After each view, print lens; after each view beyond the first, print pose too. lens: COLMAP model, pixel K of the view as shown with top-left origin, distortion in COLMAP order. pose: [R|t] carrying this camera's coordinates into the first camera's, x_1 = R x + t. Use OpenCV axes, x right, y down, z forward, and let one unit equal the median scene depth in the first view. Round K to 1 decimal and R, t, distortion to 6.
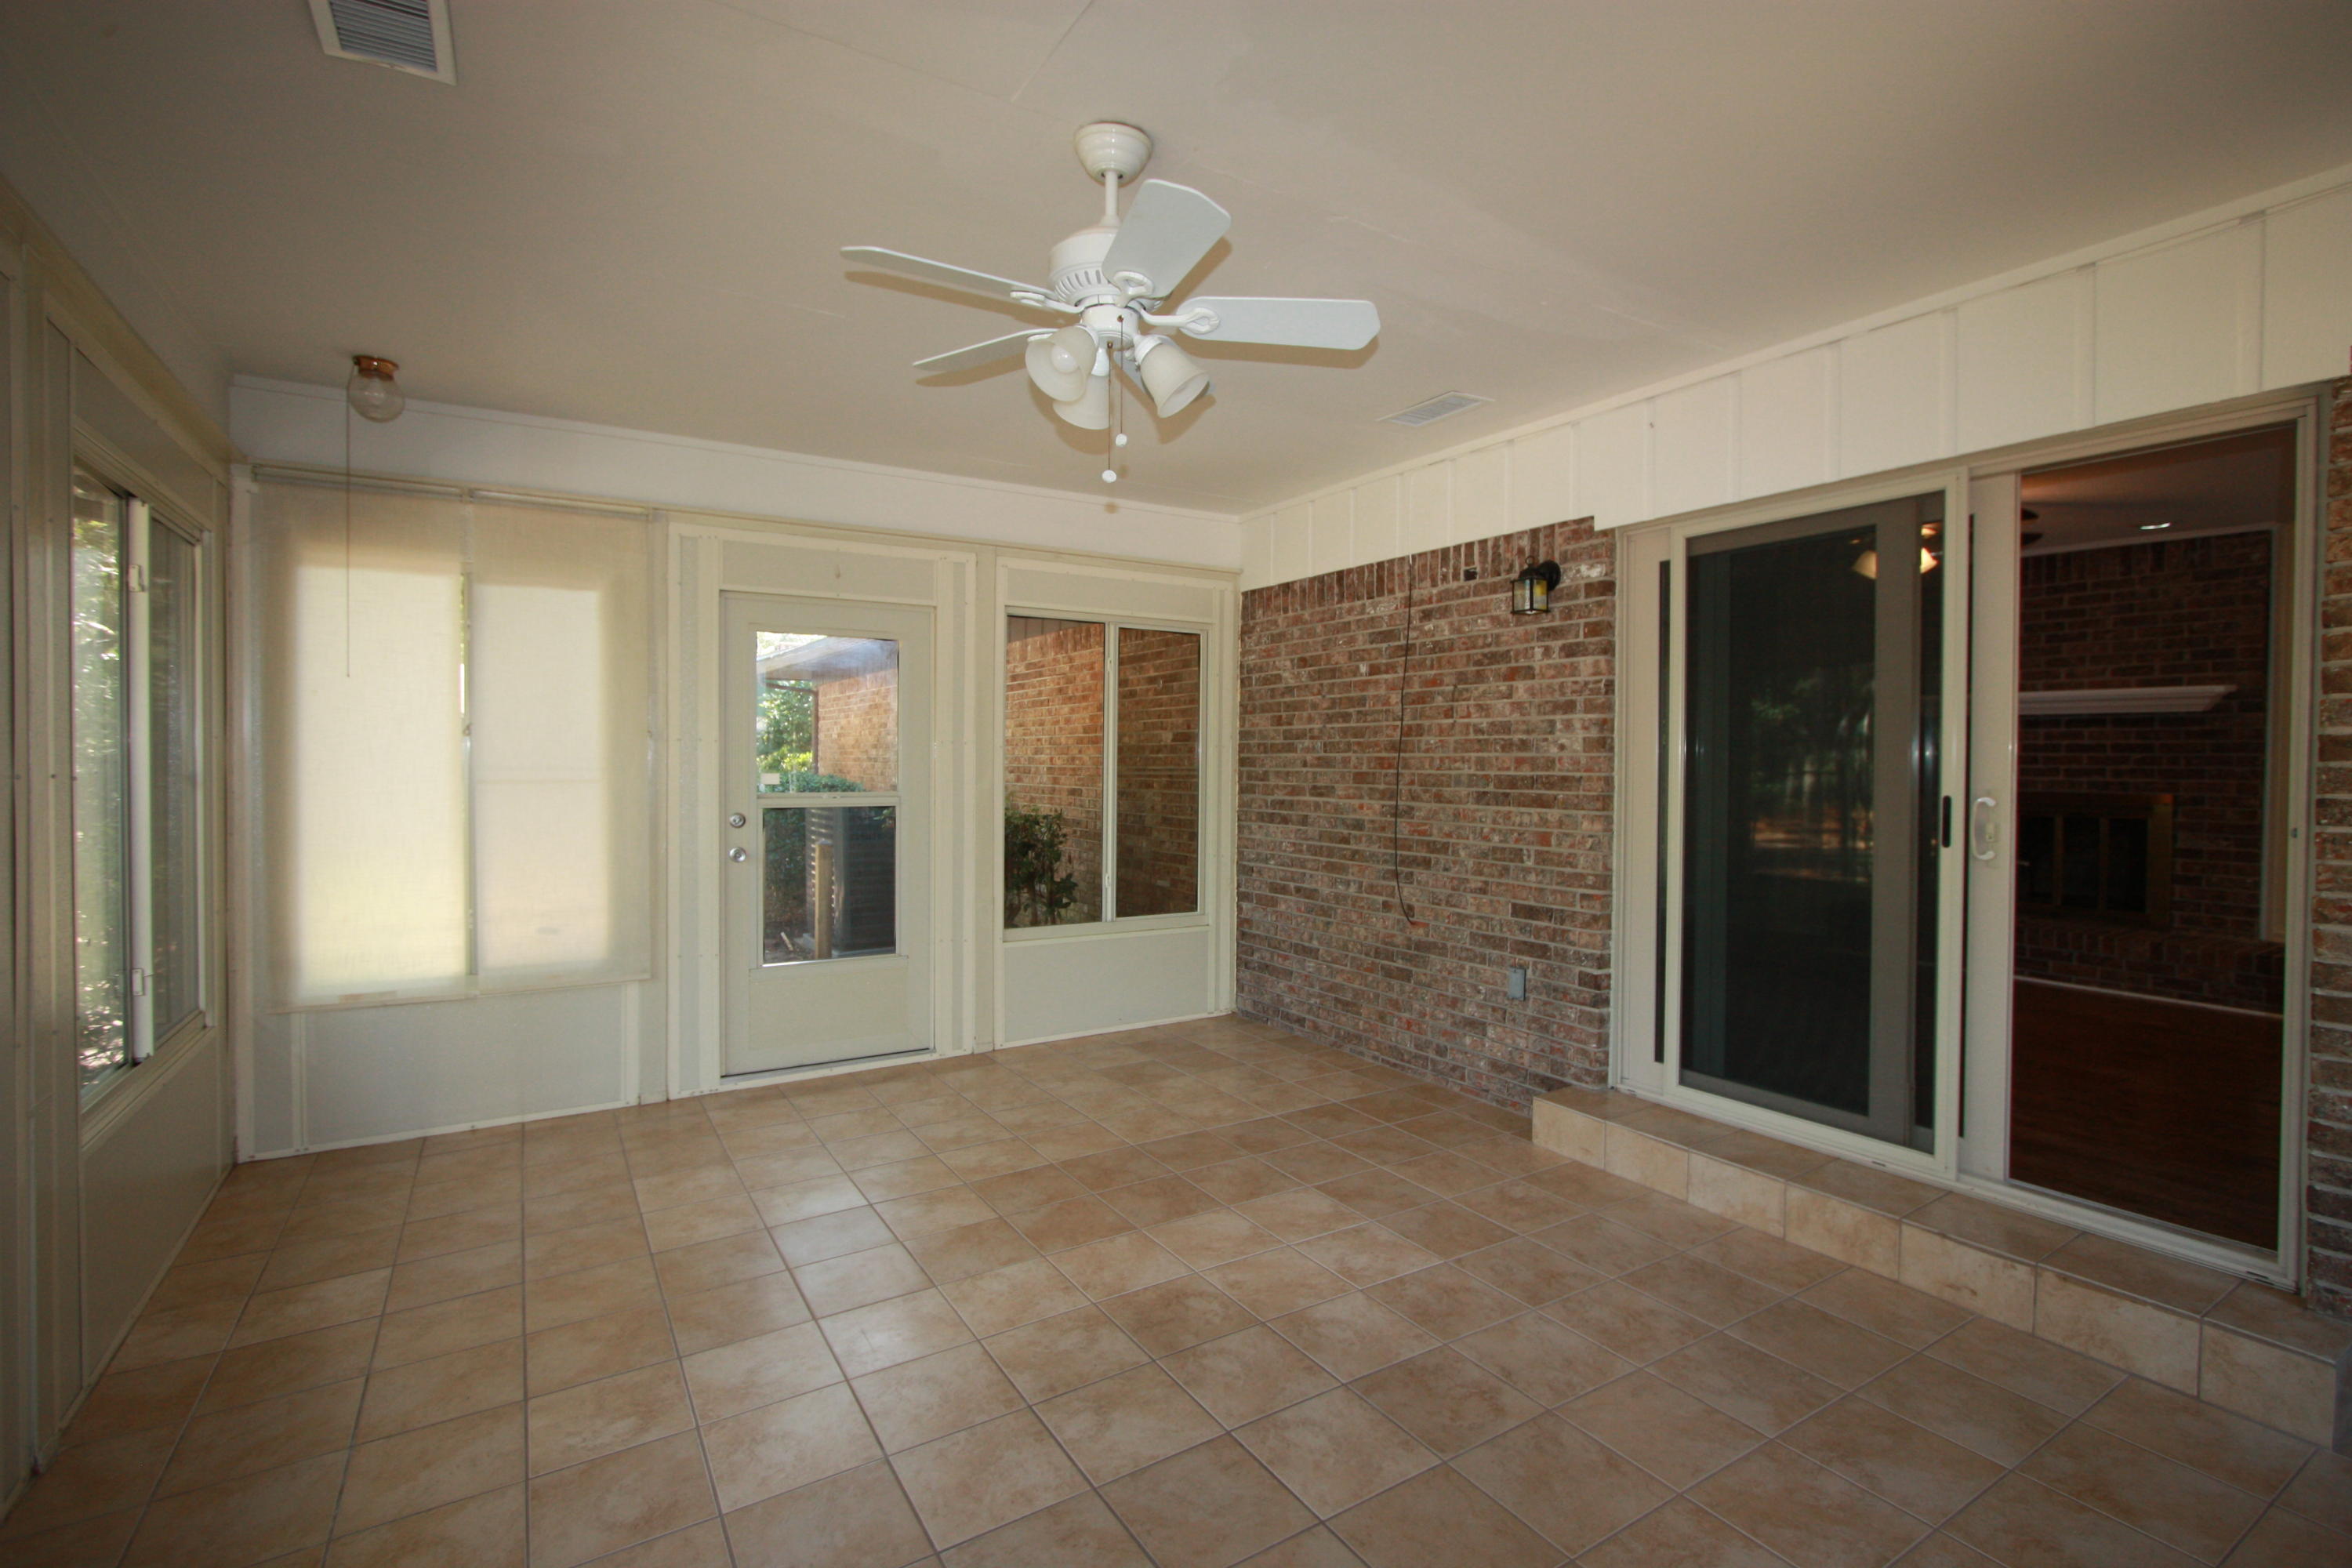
lens RADIAL K [[1092.8, 0, 1195.1], [0, 1092.8, 778.7], [0, 0, 1]] dist [-0.021798, 0.006016]
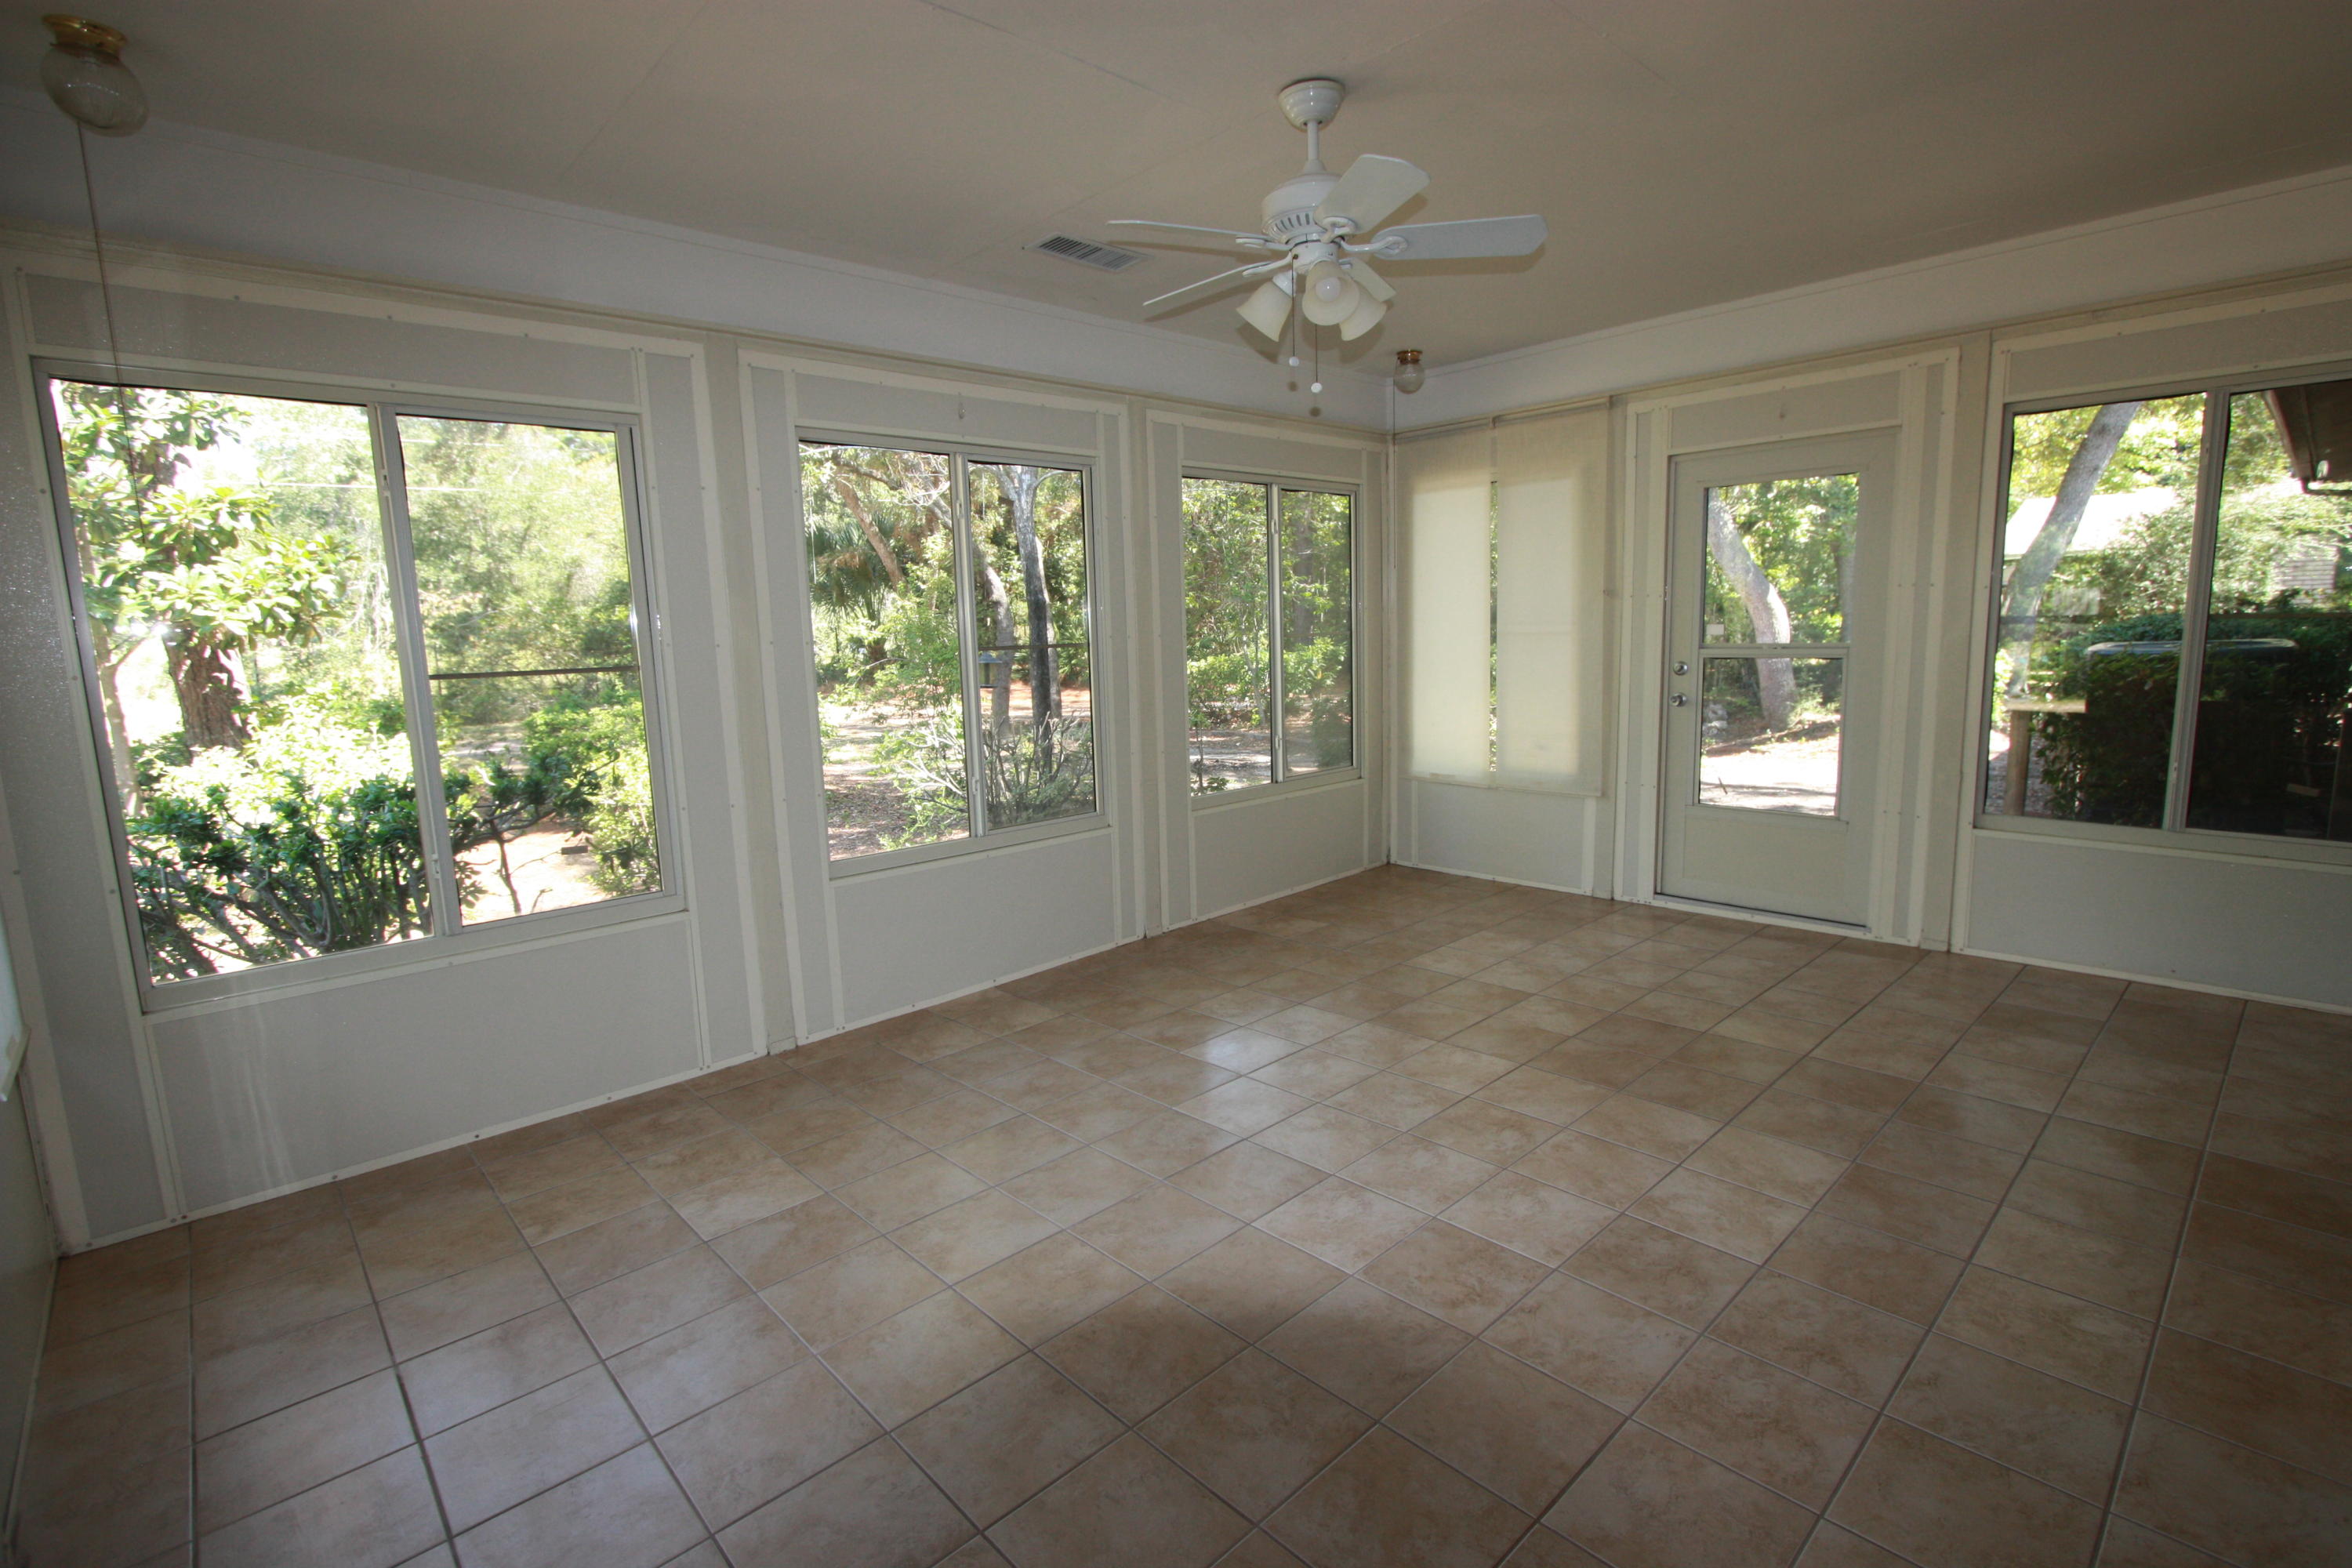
lens RADIAL K [[1092.8, 0, 1195.1], [0, 1092.8, 778.7], [0, 0, 1]] dist [-0.021798, 0.006016]
pose [[0.191366, 0.128873, -0.973022, 1.148873], [0.016710, 0.990771, 0.134510, -0.014380], [0.981377, -0.042000, 0.187446, 0.632353]]
